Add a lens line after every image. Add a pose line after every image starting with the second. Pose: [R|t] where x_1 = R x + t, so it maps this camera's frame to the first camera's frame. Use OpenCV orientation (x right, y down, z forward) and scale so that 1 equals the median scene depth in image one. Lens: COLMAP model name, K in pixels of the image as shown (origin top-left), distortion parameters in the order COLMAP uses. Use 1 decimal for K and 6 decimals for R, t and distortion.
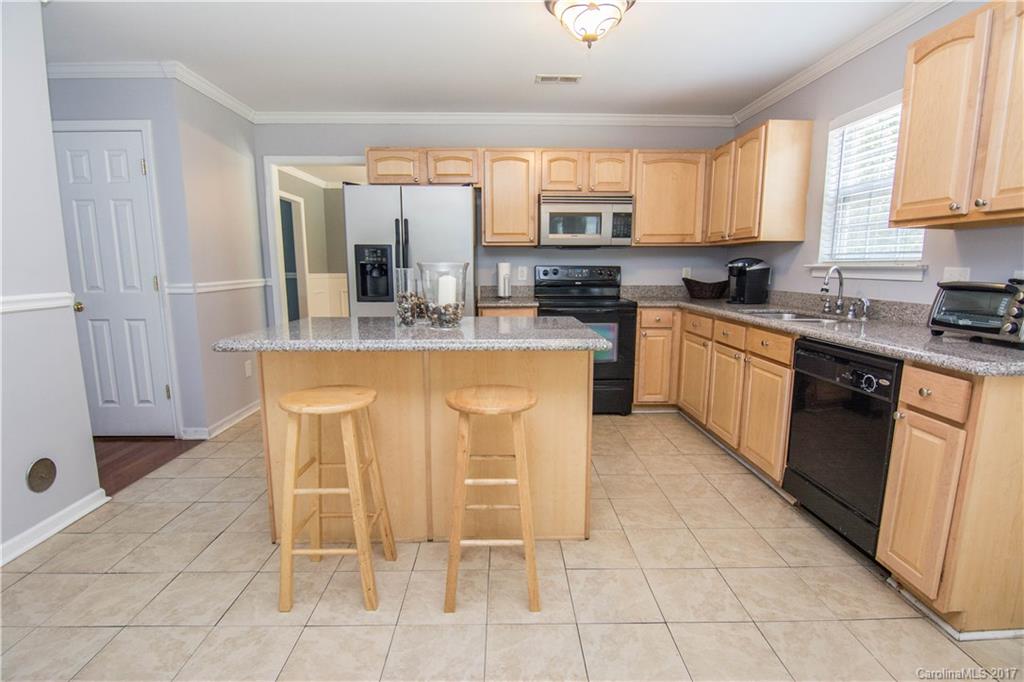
lens RADIAL K [[495.9, 0, 513.8], [0, 495.9, 346.4], [0, 0, 1]] dist [-0.001325, -0.015089]
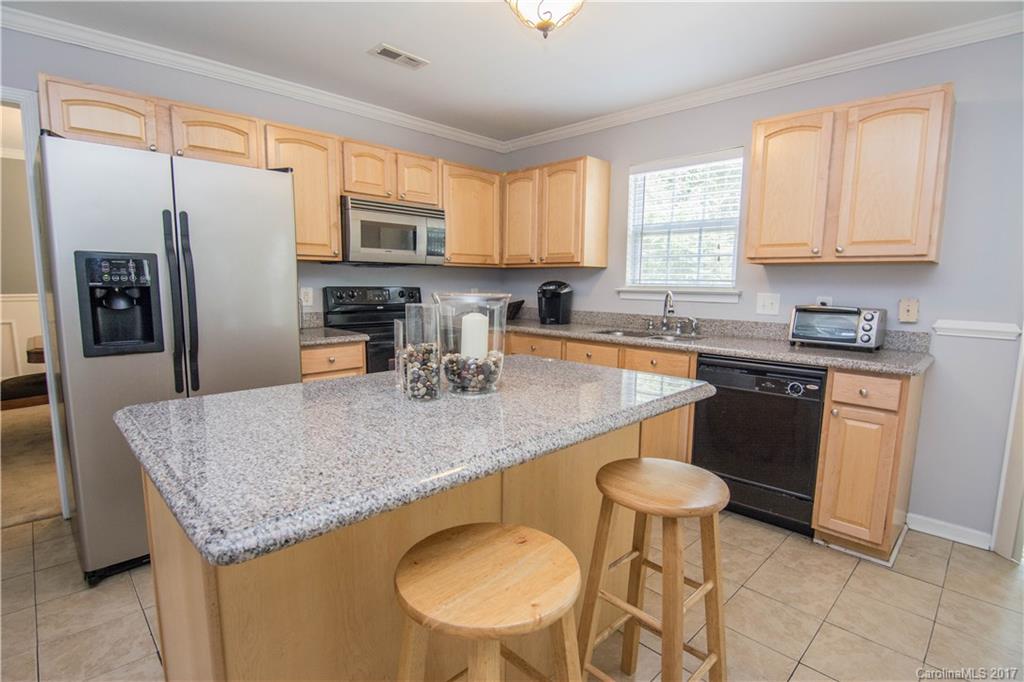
lens RADIAL K [[495.9, 0, 513.8], [0, 495.9, 346.4], [0, 0, 1]] dist [-0.001325, -0.015089]
pose [[0.727372, -0.081152, 0.681428, -0.345512], [0.099031, 0.995002, 0.012788, -0.064467], [-0.679061, 0.058181, 0.731773, 0.305145]]
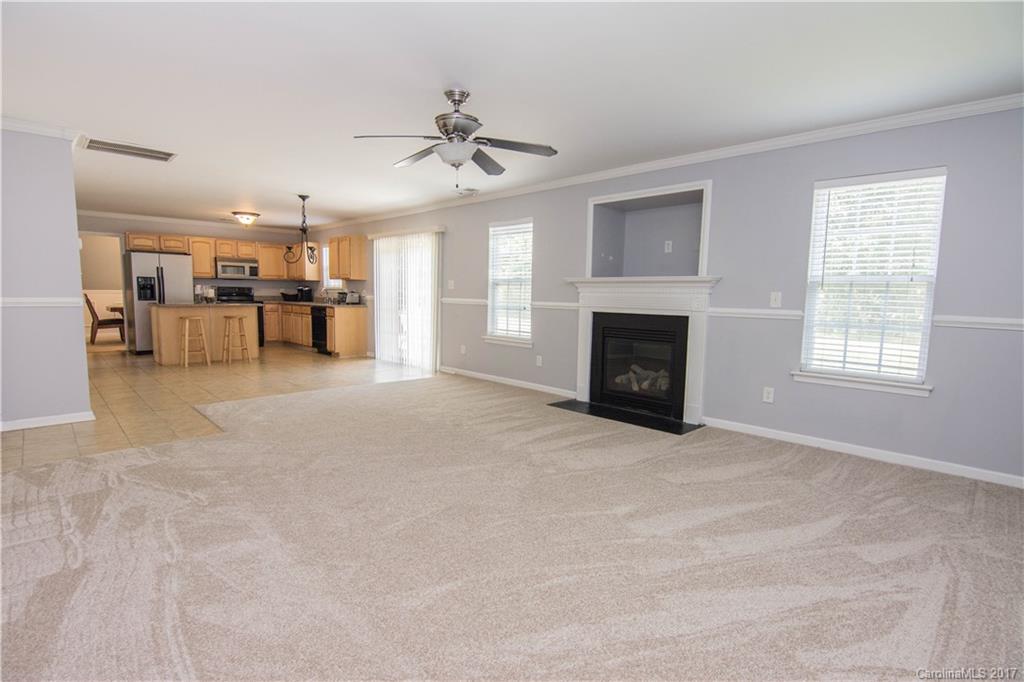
lens RADIAL K [[495.9, 0, 513.8], [0, 495.9, 346.4], [0, 0, 1]] dist [-0.001325, -0.015089]
pose [[0.731738, -0.061054, 0.678846, -0.626720], [0.091517, 0.995762, -0.009091, 0.321178], [-0.675414, 0.068778, 0.734224, -1.971166]]
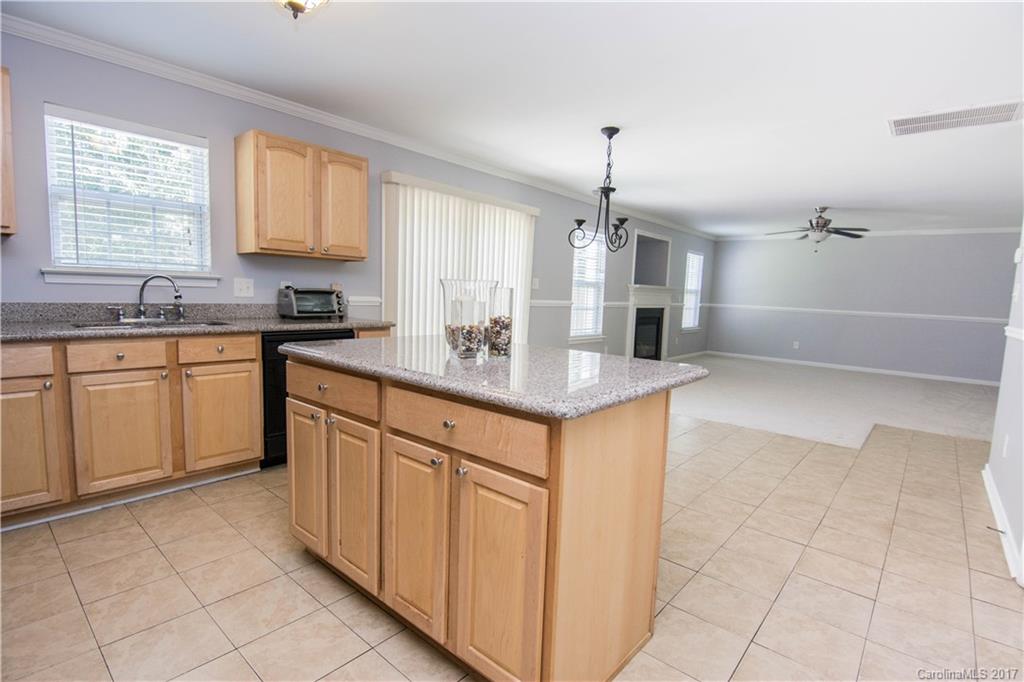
lens RADIAL K [[495.9, 0, 513.8], [0, 495.9, 346.4], [0, 0, 1]] dist [-0.001325, -0.015089]
pose [[-0.740195, -0.101209, 0.664731, -0.497716], [0.069636, 0.971752, 0.225496, -0.154798], [-0.668777, 0.213200, -0.712238, 0.999499]]
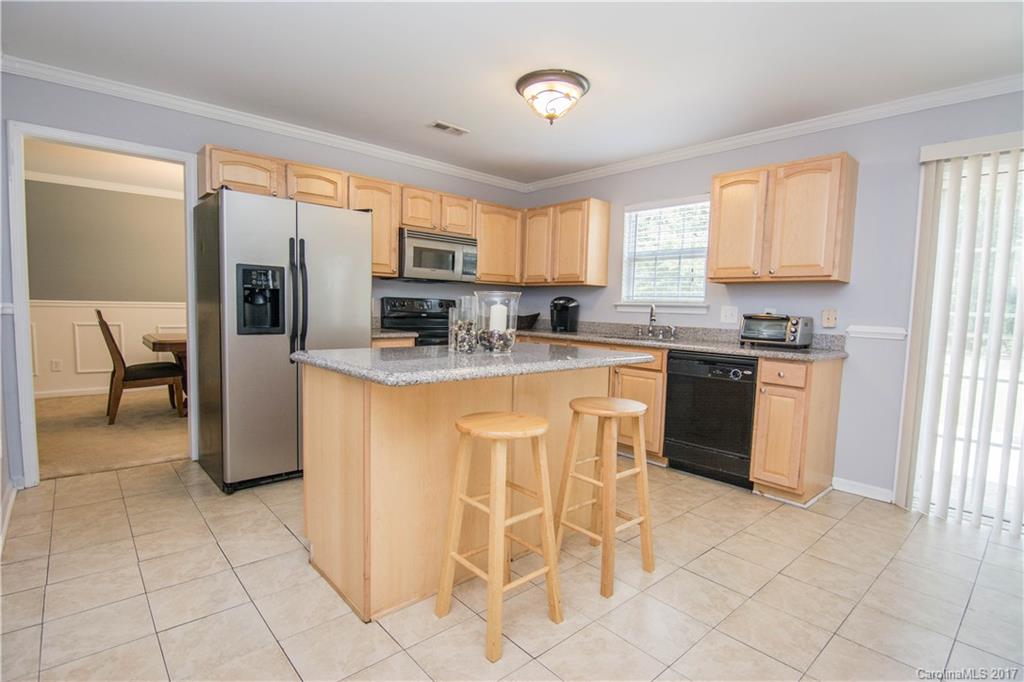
lens RADIAL K [[495.9, 0, 513.8], [0, 495.9, 346.4], [0, 0, 1]] dist [-0.001325, -0.015089]
pose [[0.760268, -0.030728, 0.648883, -0.505402], [0.076837, 0.996122, -0.042855, -0.003161], [-0.645050, 0.082440, 0.759681, 0.111723]]
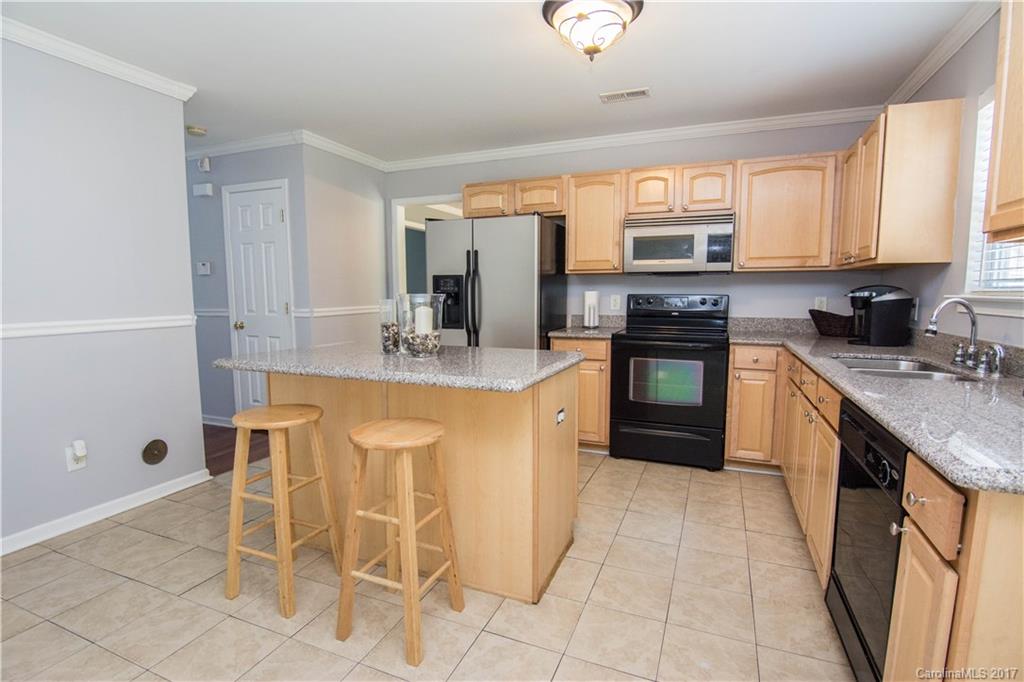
lens RADIAL K [[495.9, 0, 513.8], [0, 495.9, 346.4], [0, 0, 1]] dist [-0.001325, -0.015089]
pose [[0.914389, 0.043529, -0.402490, 0.282044], [-0.063904, 0.997258, -0.037326, -0.021776], [0.399761, 0.059851, 0.914663, 0.092104]]
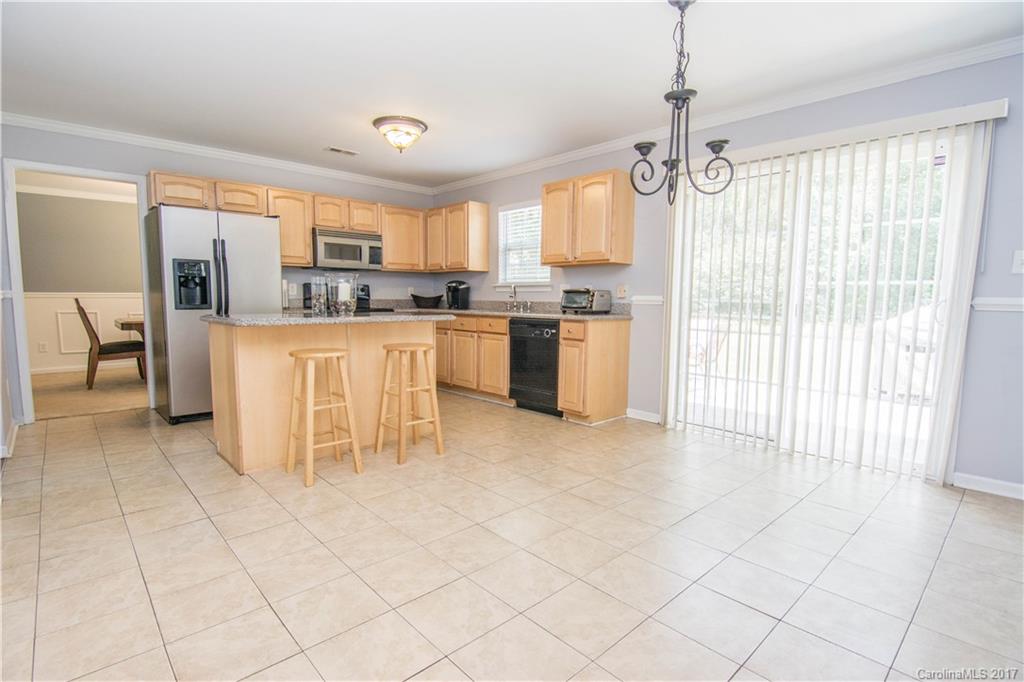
lens RADIAL K [[495.9, 0, 513.8], [0, 495.9, 346.4], [0, 0, 1]] dist [-0.001325, -0.015089]
pose [[0.747252, -0.058710, 0.661942, -0.496326], [0.097624, 0.994981, -0.021957, 0.092448], [-0.657331, 0.081029, 0.749233, -0.329679]]
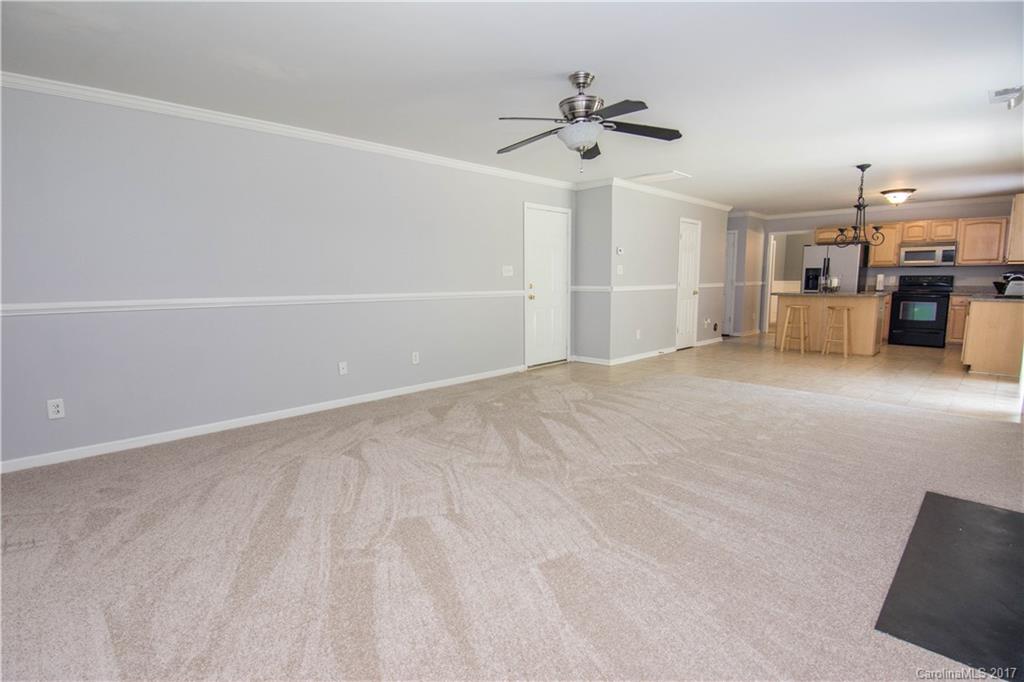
lens RADIAL K [[495.9, 0, 513.8], [0, 495.9, 346.4], [0, 0, 1]] dist [-0.001325, -0.015089]
pose [[0.686527, 0.091626, -0.721308, 0.556083], [-0.108183, 0.993858, 0.023280, 0.318694], [0.719011, 0.062051, 0.692223, -1.938868]]
